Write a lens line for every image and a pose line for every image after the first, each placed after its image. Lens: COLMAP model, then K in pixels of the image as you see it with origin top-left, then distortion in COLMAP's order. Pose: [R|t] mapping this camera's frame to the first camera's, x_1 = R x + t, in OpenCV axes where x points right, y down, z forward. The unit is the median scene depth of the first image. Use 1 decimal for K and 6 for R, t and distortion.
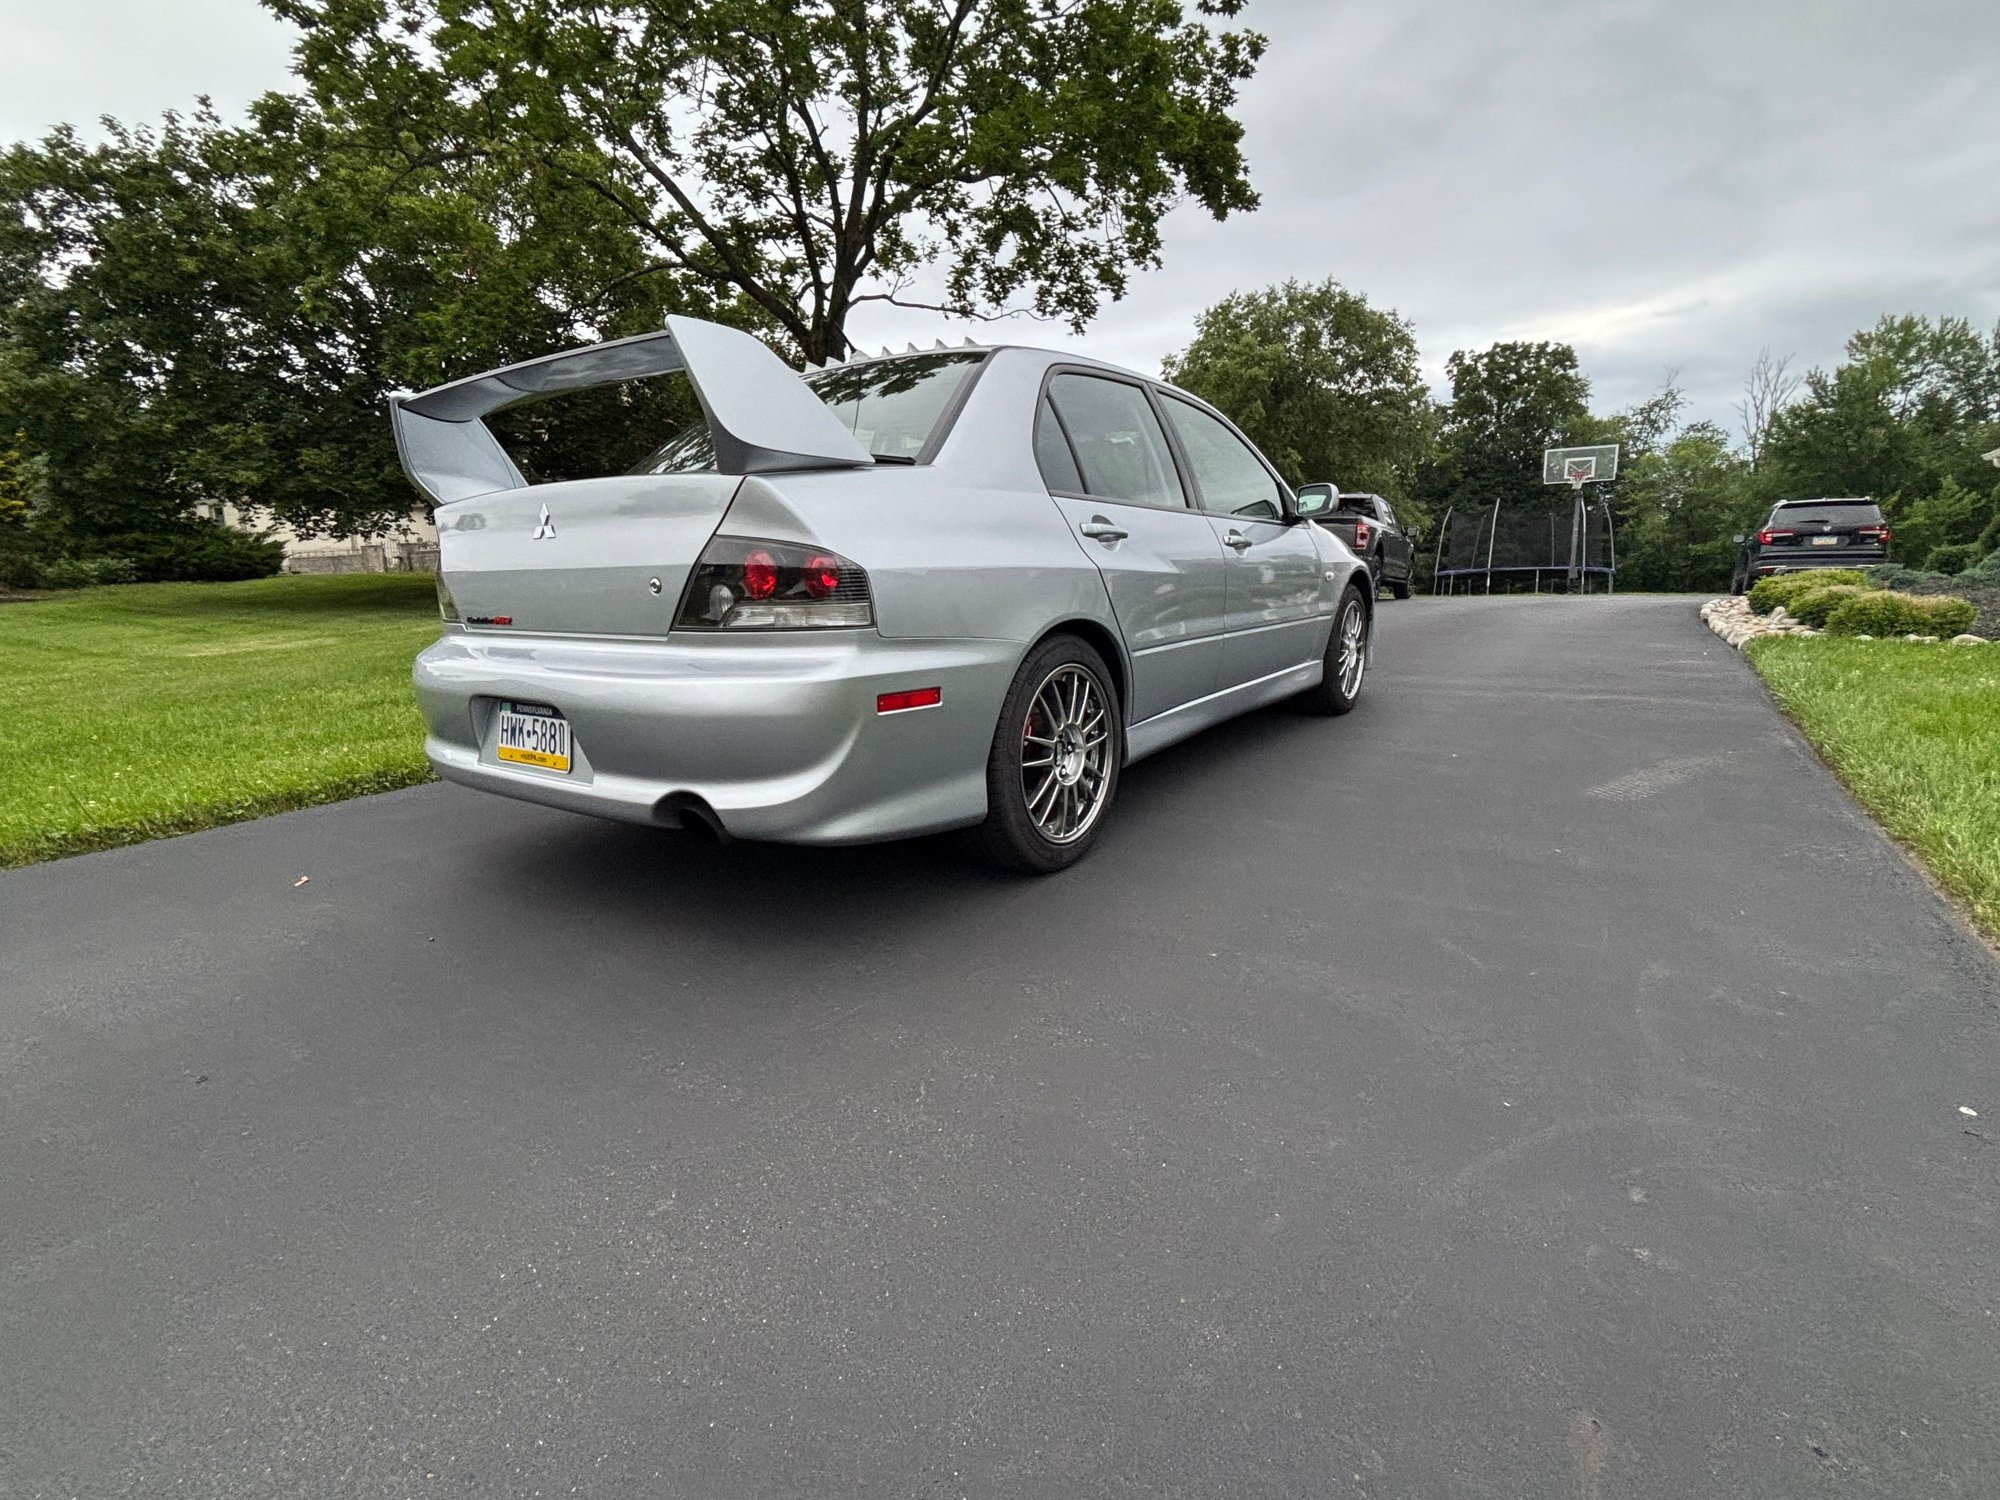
lens RADIAL K [[985.0, 0, 994.7], [0, 985.0, 758.2], [0, 0, 1]] dist [0.000063, 0.005685]
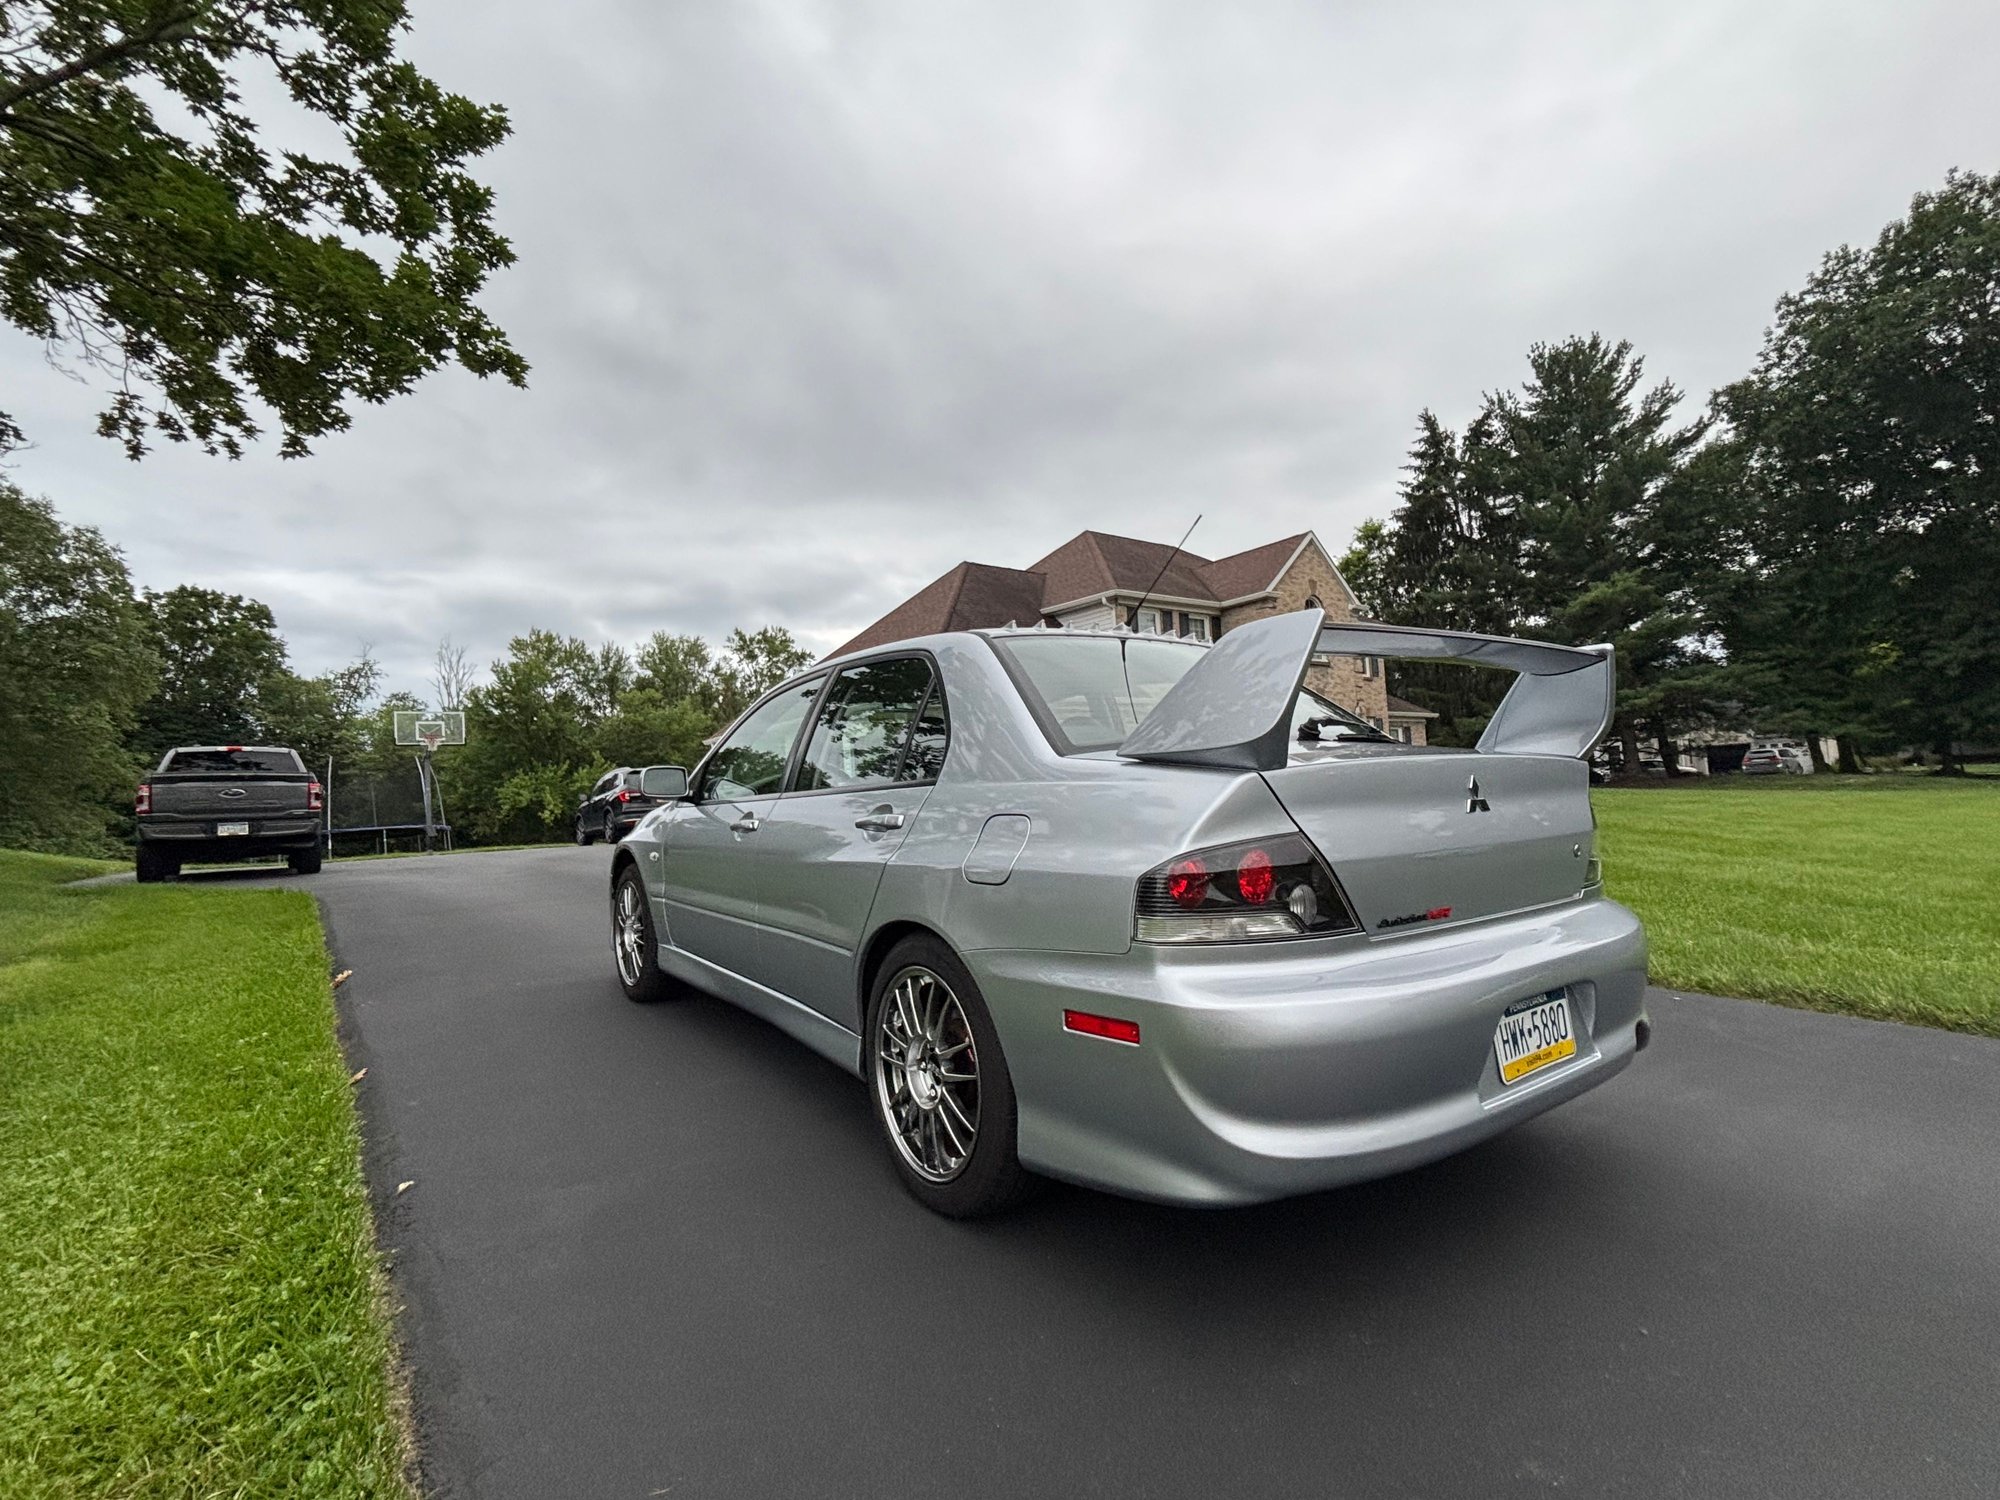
lens RADIAL K [[985.0, 0, 994.7], [0, 985.0, 758.2], [0, 0, 1]] dist [0.000063, 0.005685]
pose [[0.316548, 0.033040, 0.948001, -0.124251], [0.209368, 0.972312, -0.103798, -0.022927], [-0.925182, 0.231338, 0.300866, 0.095835]]
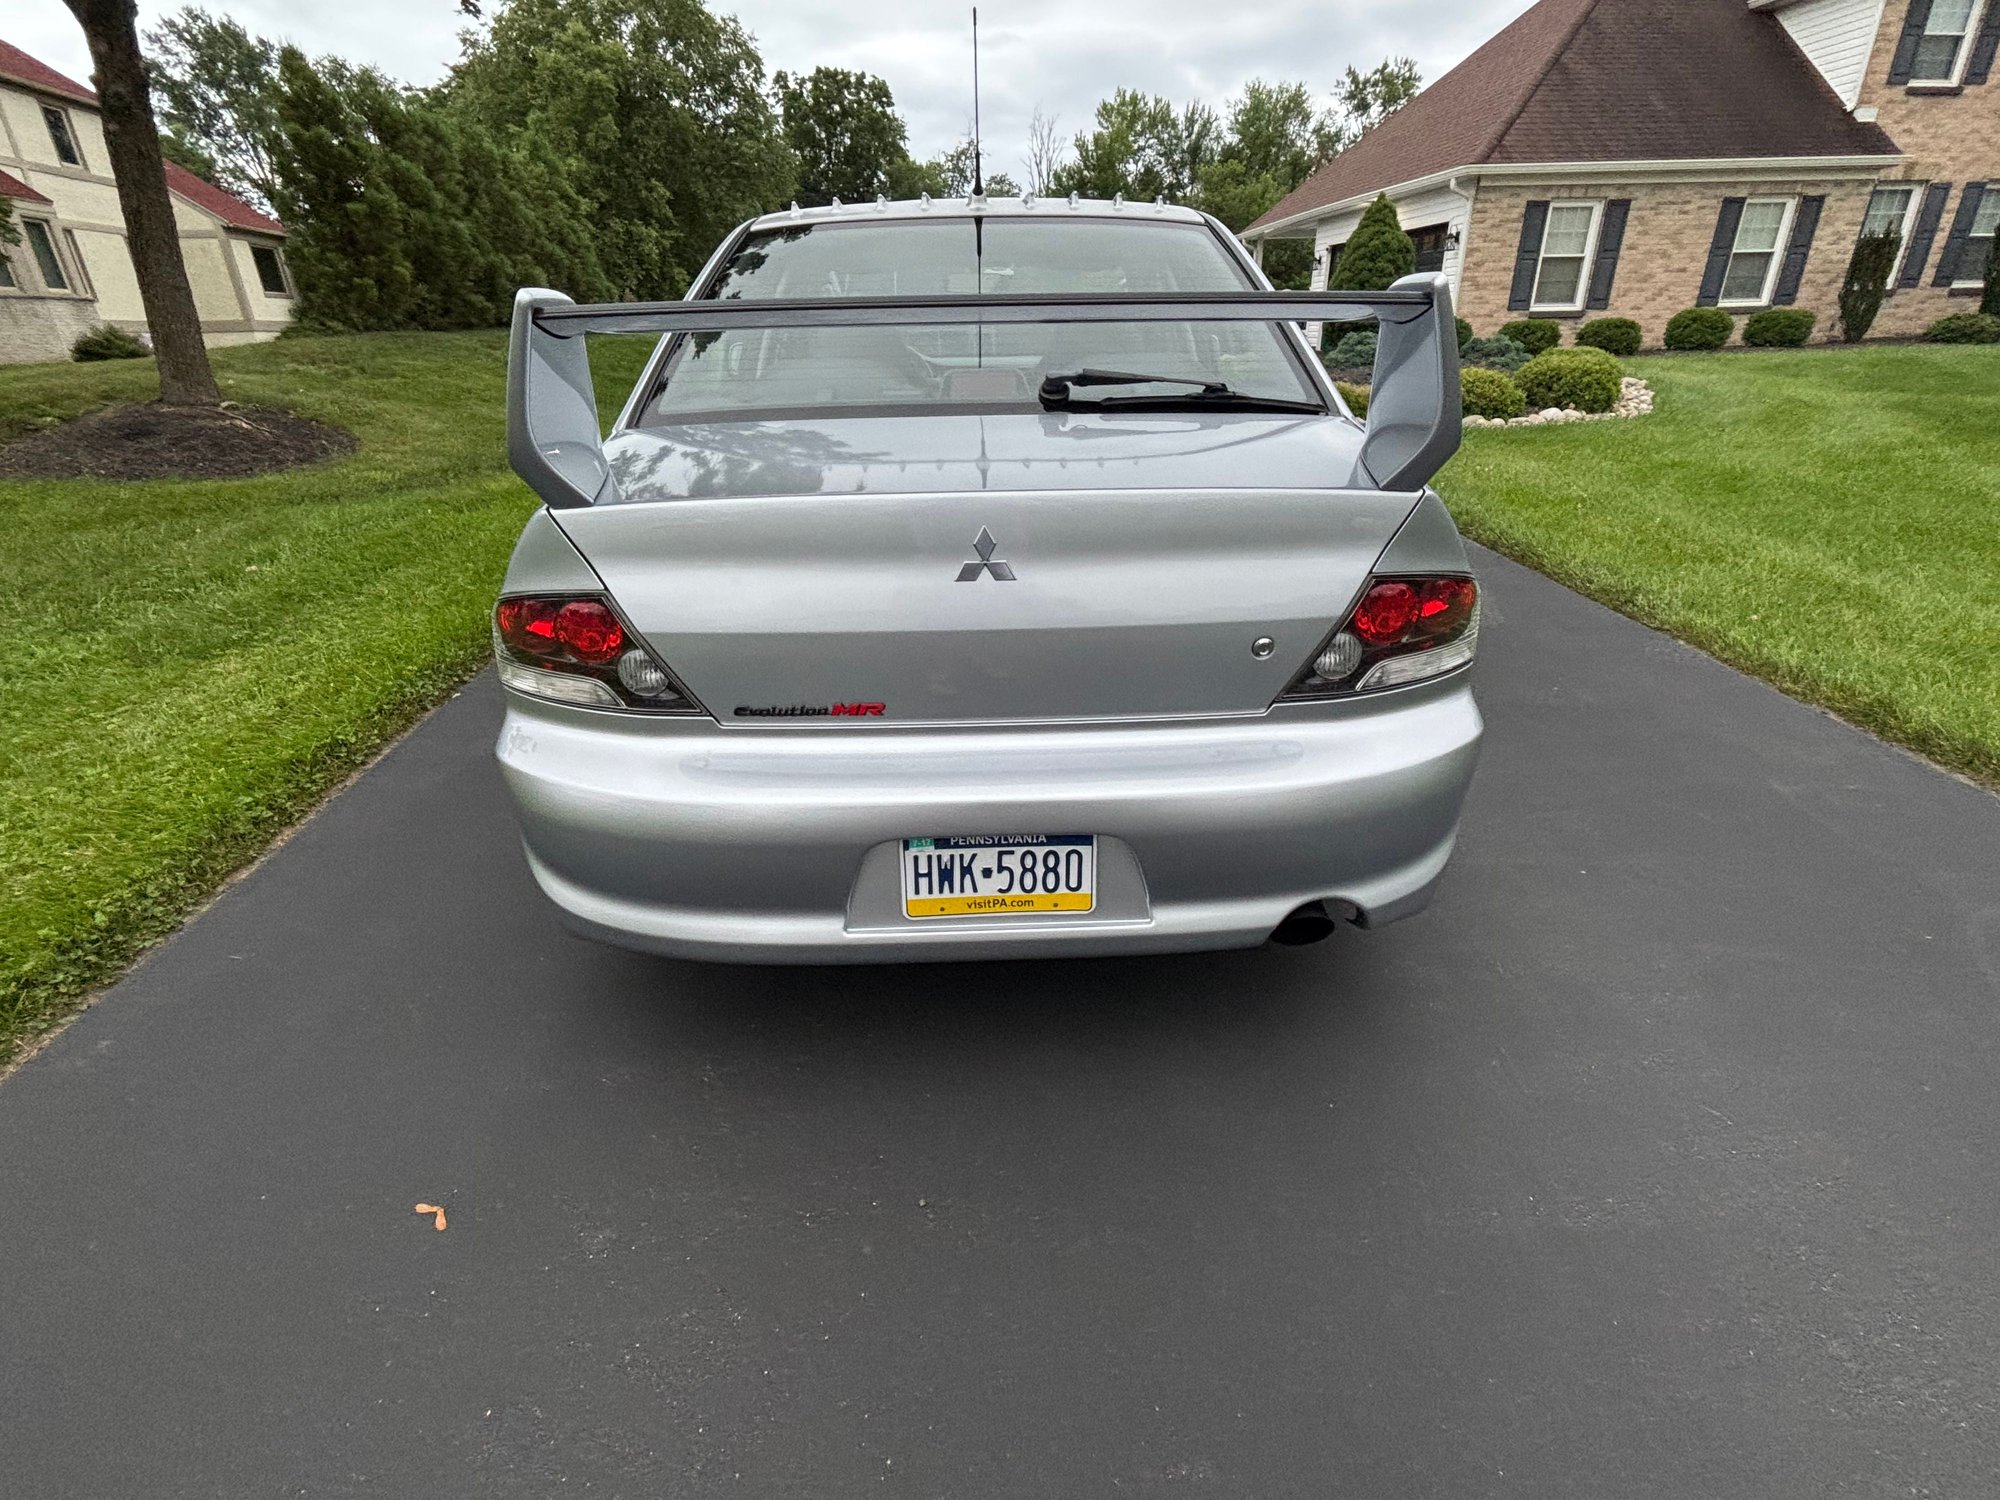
lens RADIAL K [[985.0, 0, 994.7], [0, 985.0, 758.2], [0, 0, 1]] dist [0.000063, 0.005685]
pose [[0.794149, -0.255409, 0.551448, -0.070170], [0.116871, 0.954646, 0.273846, -0.024210], [-0.596380, -0.153026, 0.787981, 0.041110]]
